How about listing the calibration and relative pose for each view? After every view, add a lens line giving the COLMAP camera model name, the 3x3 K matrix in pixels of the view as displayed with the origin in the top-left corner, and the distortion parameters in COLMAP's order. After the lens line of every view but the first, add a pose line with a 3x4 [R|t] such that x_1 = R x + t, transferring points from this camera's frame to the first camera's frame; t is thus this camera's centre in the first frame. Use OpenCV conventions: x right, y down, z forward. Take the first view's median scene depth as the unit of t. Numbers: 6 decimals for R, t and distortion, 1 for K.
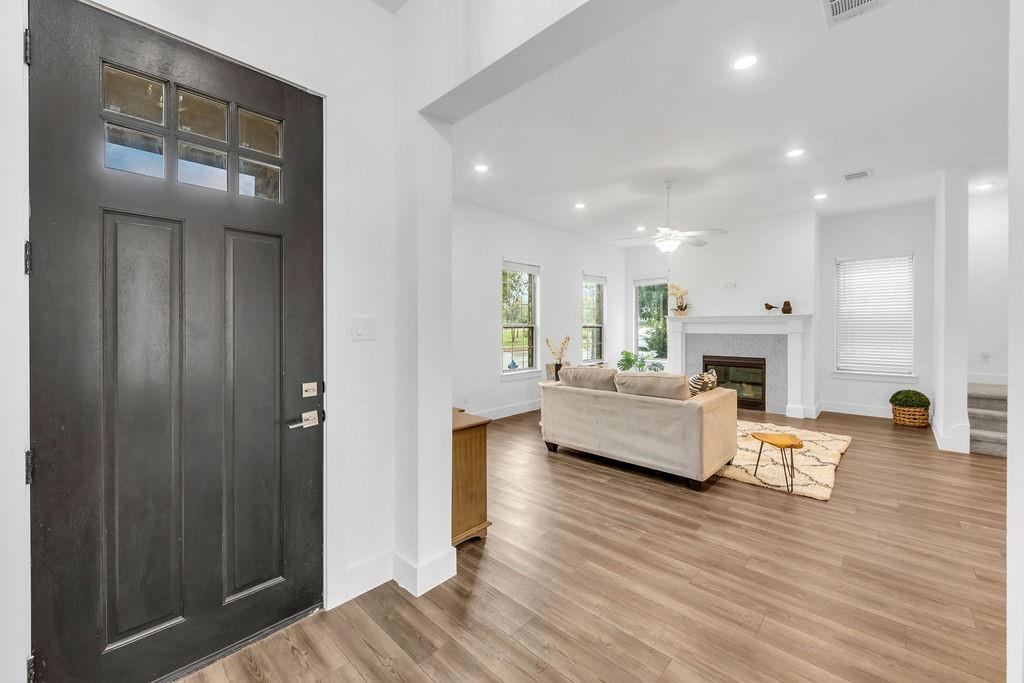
lens RADIAL K [[401.4, 0, 513.7], [0, 401.4, 333.0], [0, 0, 1]] dist [-0.001324, -0.000028]
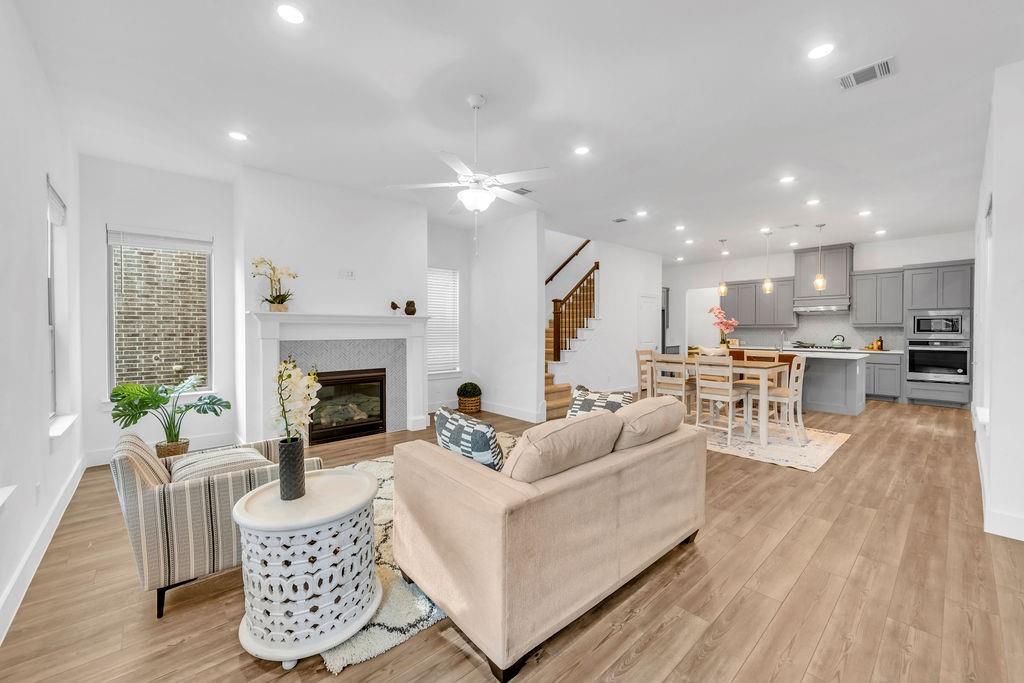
lens RADIAL K [[401.4, 0, 515.7], [0, 401.4, 335.6], [0, 0, 1]] dist [-0.001324, -0.000028]
pose [[0.081041, -0.014106, 0.996611, -0.234865], [0.016940, 0.999775, 0.012773, -0.013339], [-0.996567, 0.015847, 0.081262, 0.887571]]
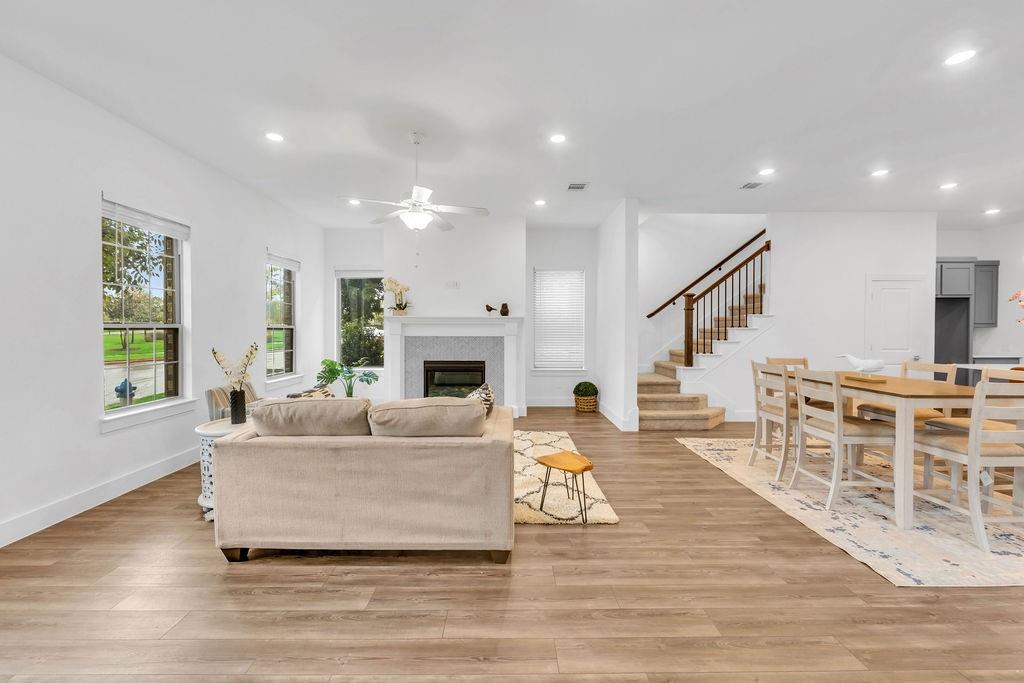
lens RADIAL K [[401.4, 0, 508.1], [0, 401.4, 333.9], [0, 0, 1]] dist [-0.001324, -0.000028]
pose [[0.723209, -0.006411, 0.690600, -0.009368], [0.008689, 0.999962, 0.000183, -0.004034], [-0.690575, 0.005868, 0.723237, 0.339941]]
